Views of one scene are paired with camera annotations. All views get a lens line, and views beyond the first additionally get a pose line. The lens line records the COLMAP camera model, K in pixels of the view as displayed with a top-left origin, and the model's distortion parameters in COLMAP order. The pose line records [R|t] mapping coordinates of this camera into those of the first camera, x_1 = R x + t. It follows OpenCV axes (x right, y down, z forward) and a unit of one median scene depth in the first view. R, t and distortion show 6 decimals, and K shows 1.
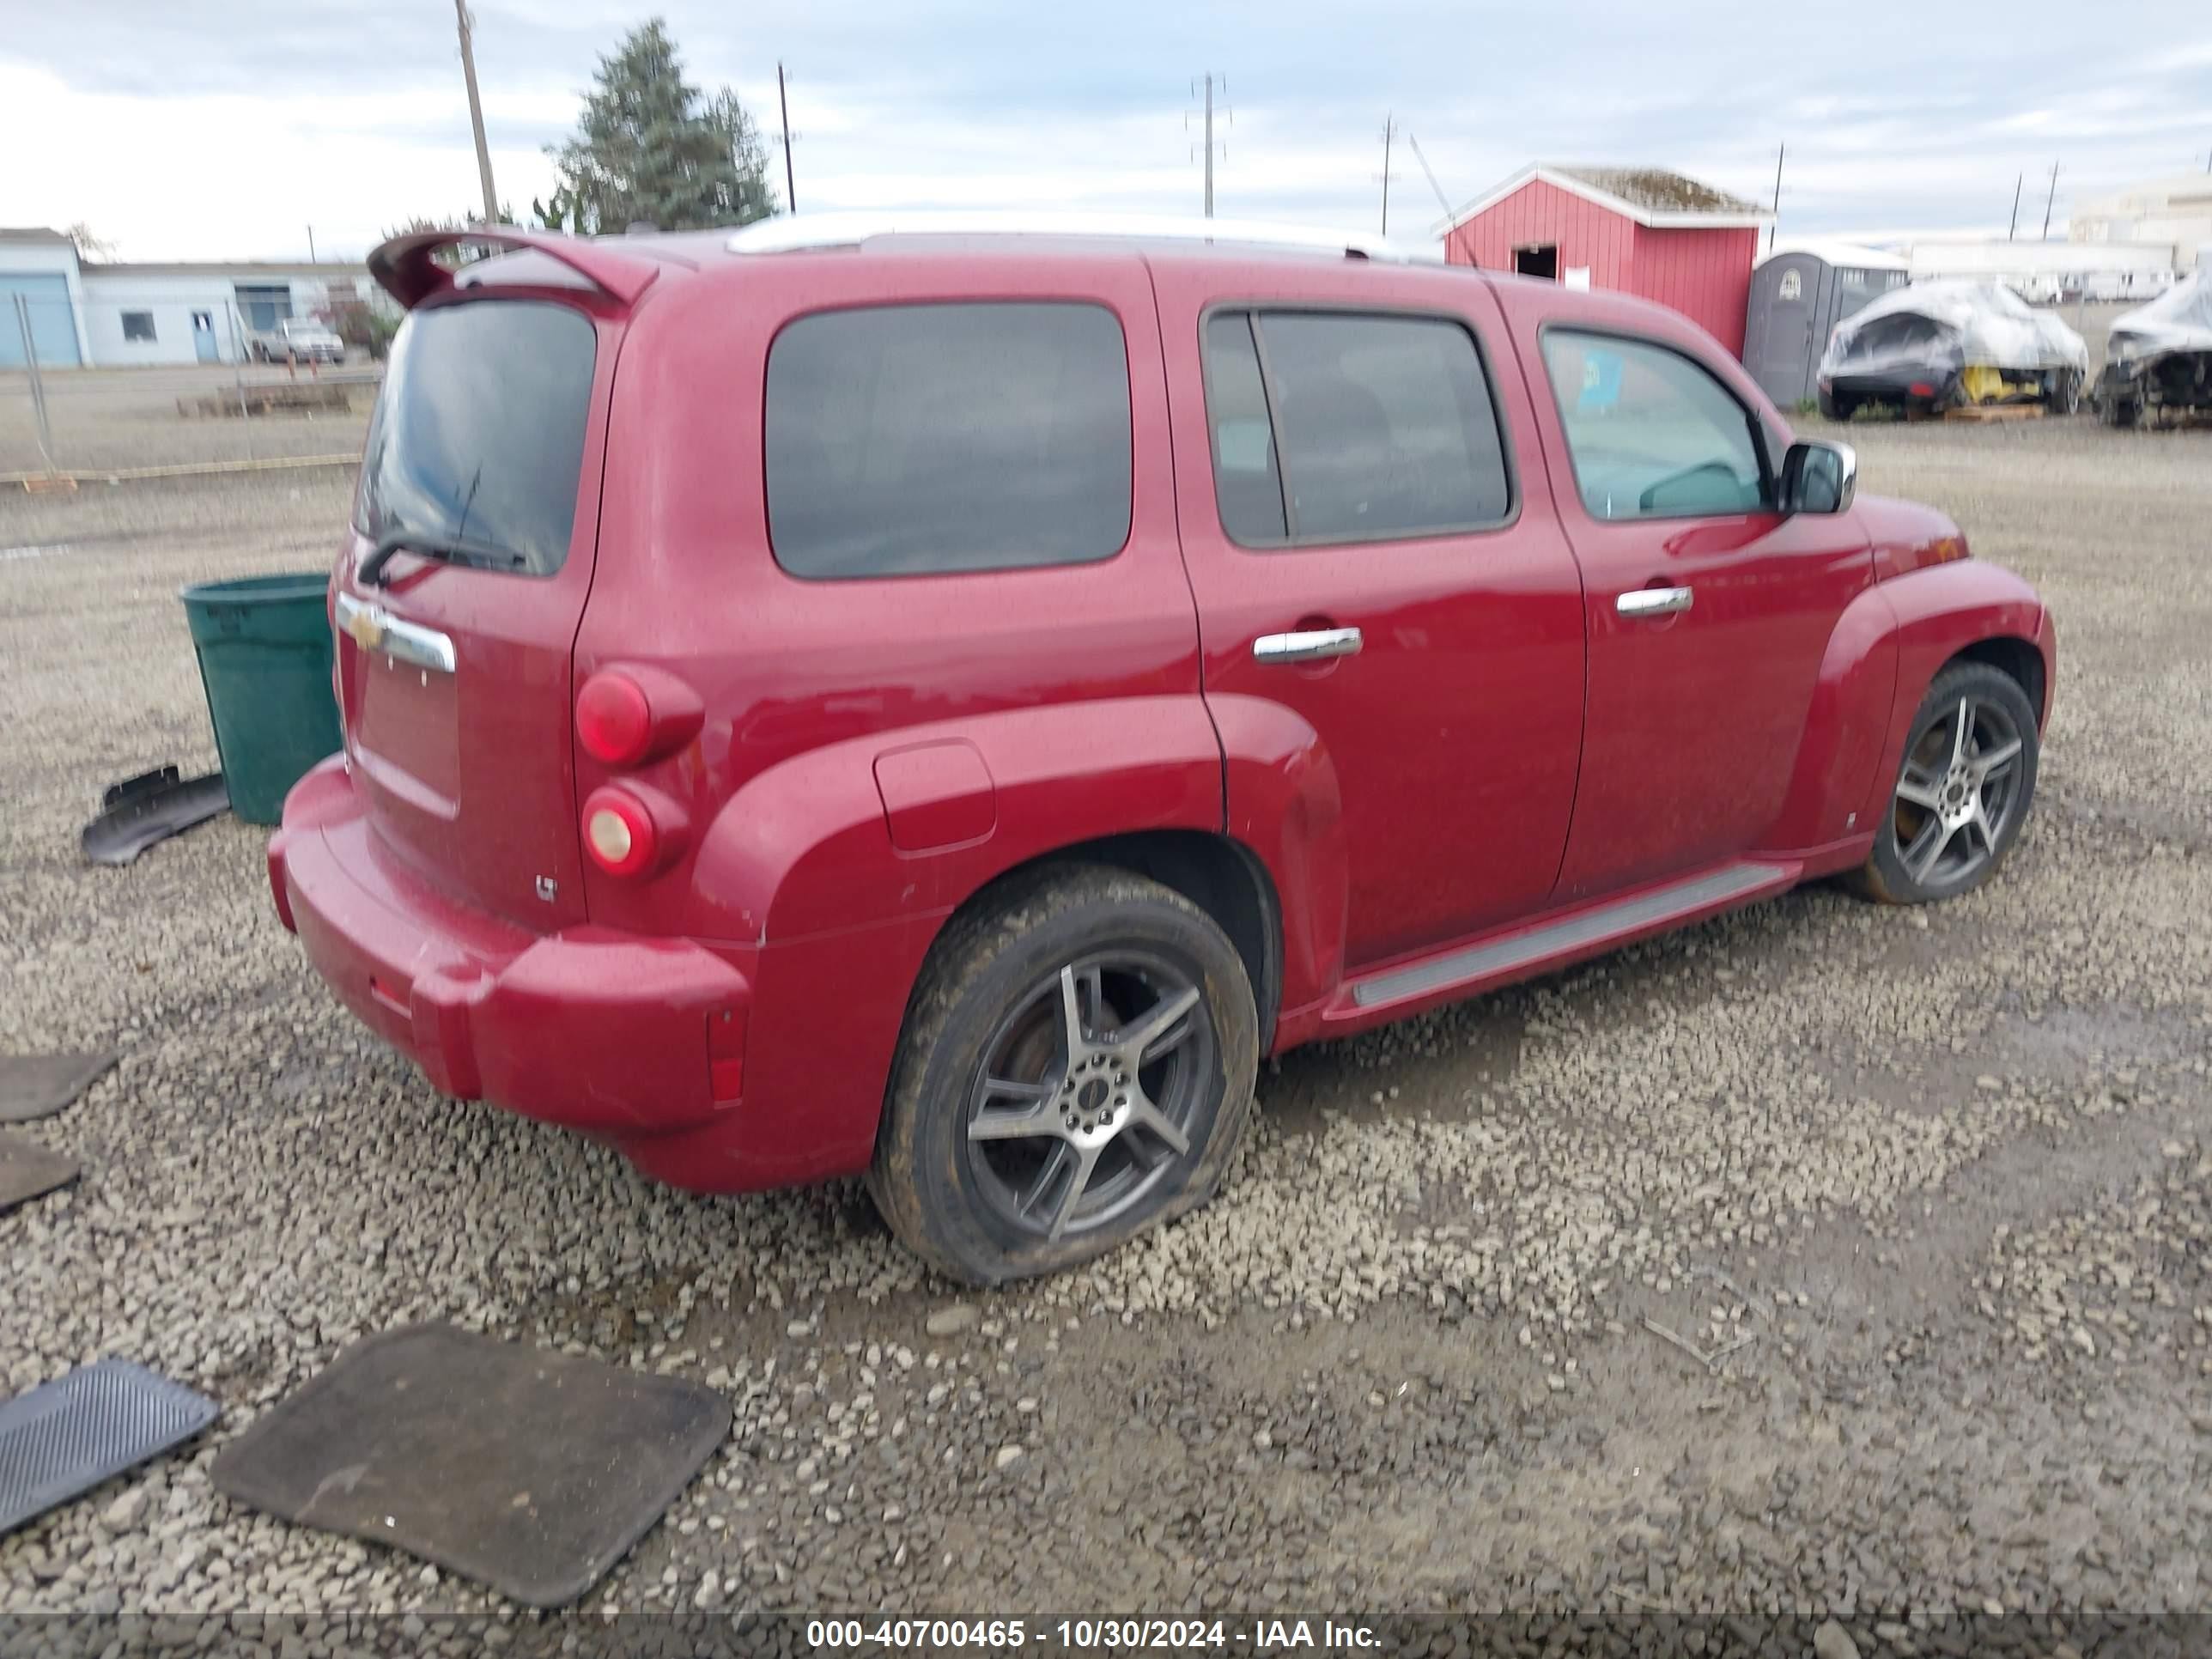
lens RADIAL K [[1746.7, 0, 1076.4], [0, 1746.7, 820.6], [0, 0, 1]] dist [0.052429, -0.004619]
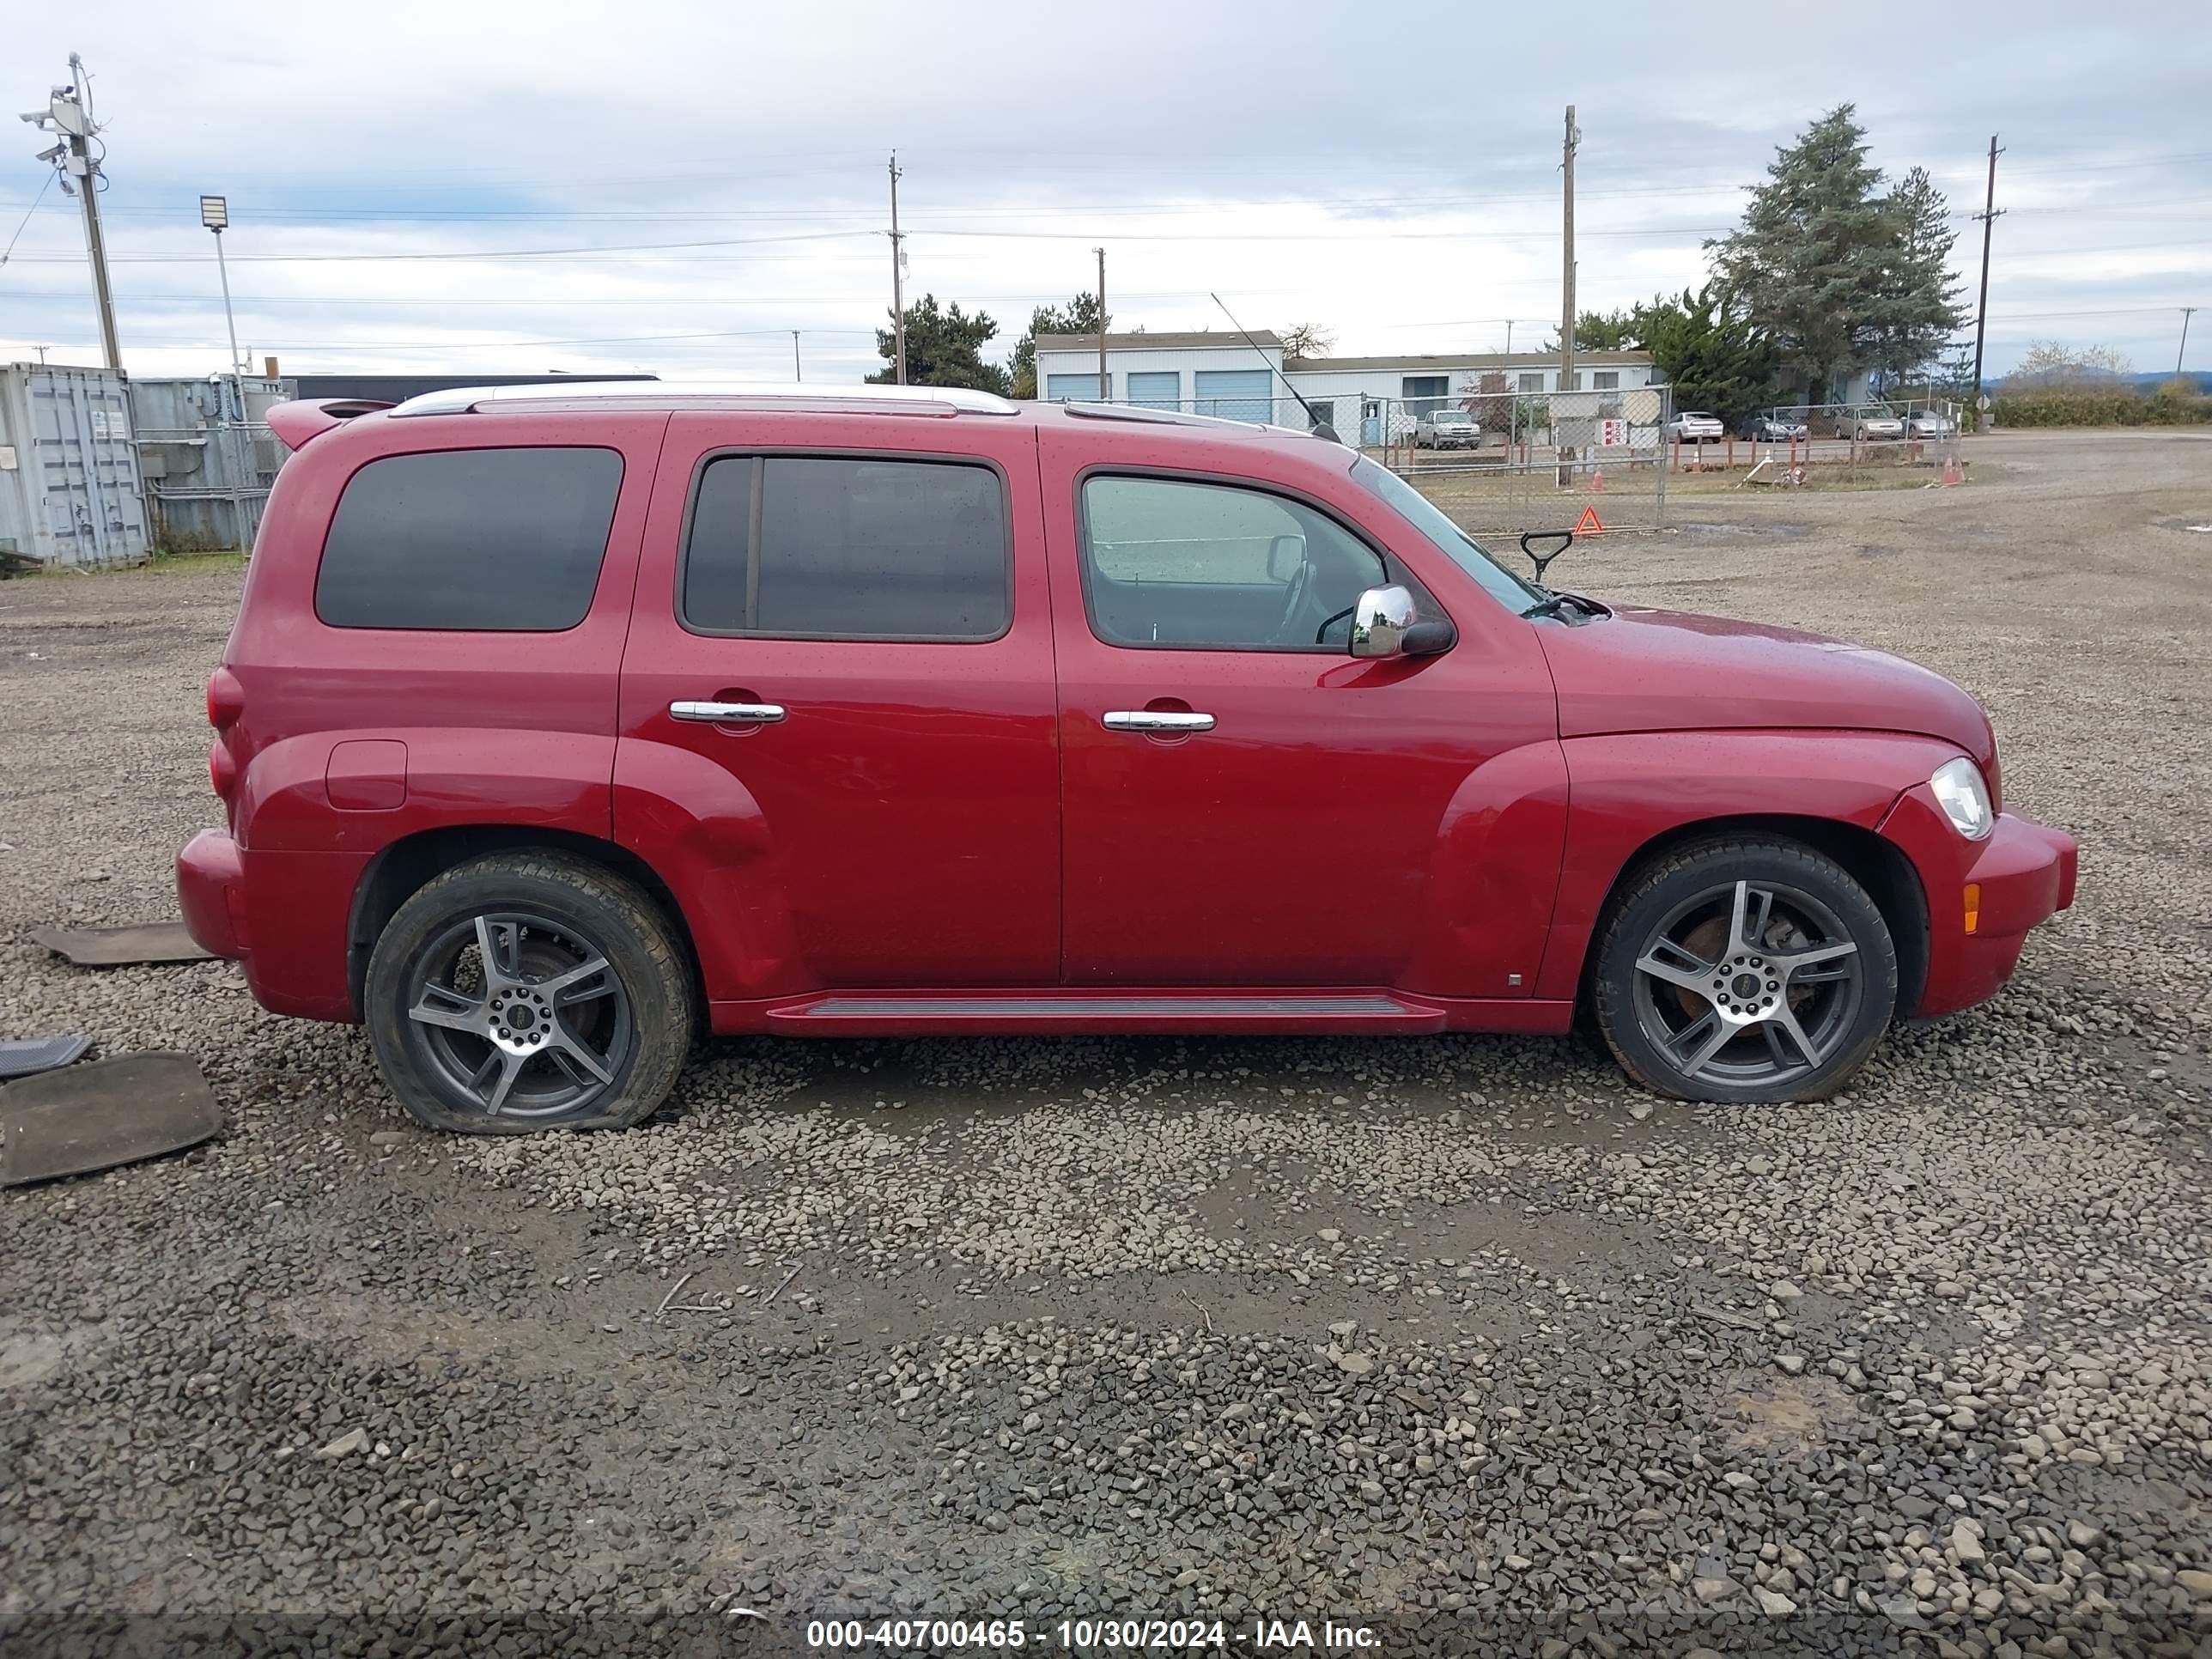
lens RADIAL K [[1758.0, 0, 1106.0], [0, 1758.0, 829.5], [0, 0, 1]] dist [0.007810, 0.000792]
pose [[0.817698, 0.143196, -0.557553, 0.707748], [-0.165691, 0.986124, 0.010266, -0.048938], [0.551286, 0.083987, 0.830078, 0.059355]]
